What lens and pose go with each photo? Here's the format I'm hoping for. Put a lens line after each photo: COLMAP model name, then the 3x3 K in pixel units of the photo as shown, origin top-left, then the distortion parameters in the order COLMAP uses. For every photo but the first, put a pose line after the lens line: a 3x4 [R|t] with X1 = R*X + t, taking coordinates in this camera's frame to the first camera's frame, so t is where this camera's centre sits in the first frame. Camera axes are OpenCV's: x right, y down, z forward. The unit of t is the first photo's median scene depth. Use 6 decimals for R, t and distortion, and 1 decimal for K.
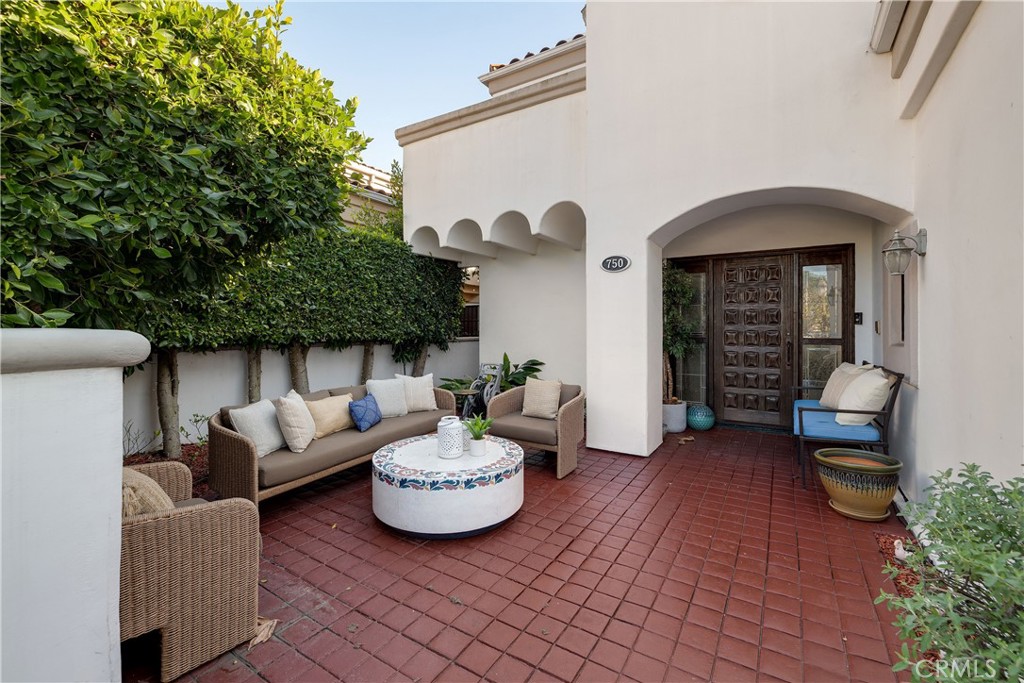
lens RADIAL K [[434.7, 0, 514.9], [0, 434.7, 325.8], [0, 0, 1]] dist [0.000242, 0.000281]
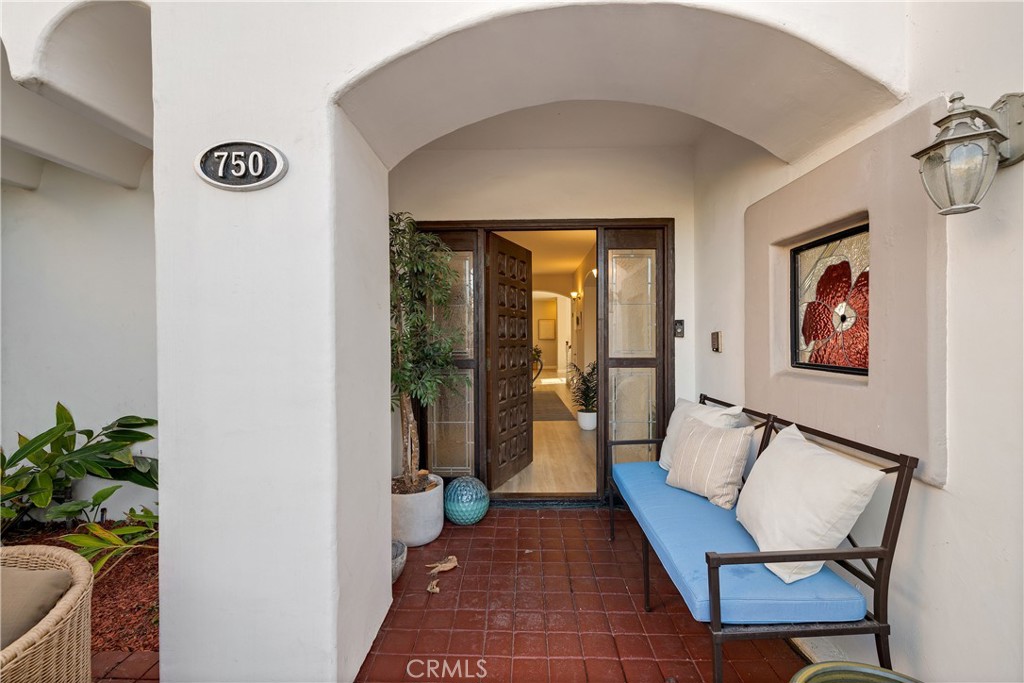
lens RADIAL K [[404.9, 0, 506.9], [0, 404.9, 338.0], [0, 0, 1]] dist [-0.000382, -0.000143]
pose [[0.867474, -0.008190, 0.497415, 0.236251], [0.004917, 0.999957, 0.007888, -0.008037], [-0.497458, -0.004396, 0.867477, 0.578449]]
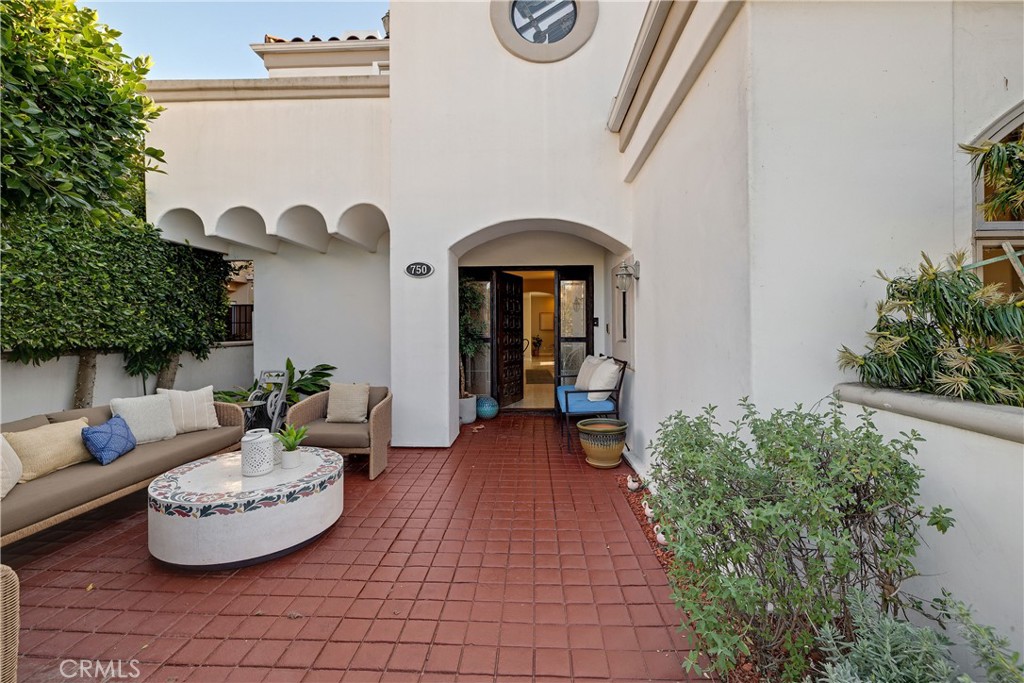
lens RADIAL K [[434.7, 0, 516.7], [0, 434.7, 325.7], [0, 0, 1]] dist [0.000242, 0.000281]
pose [[0.867564, -0.001387, 0.497324, -0.084923], [0.003244, 0.999991, -0.002871, -0.002321], [-0.497315, 0.004104, 0.867560, -0.037152]]
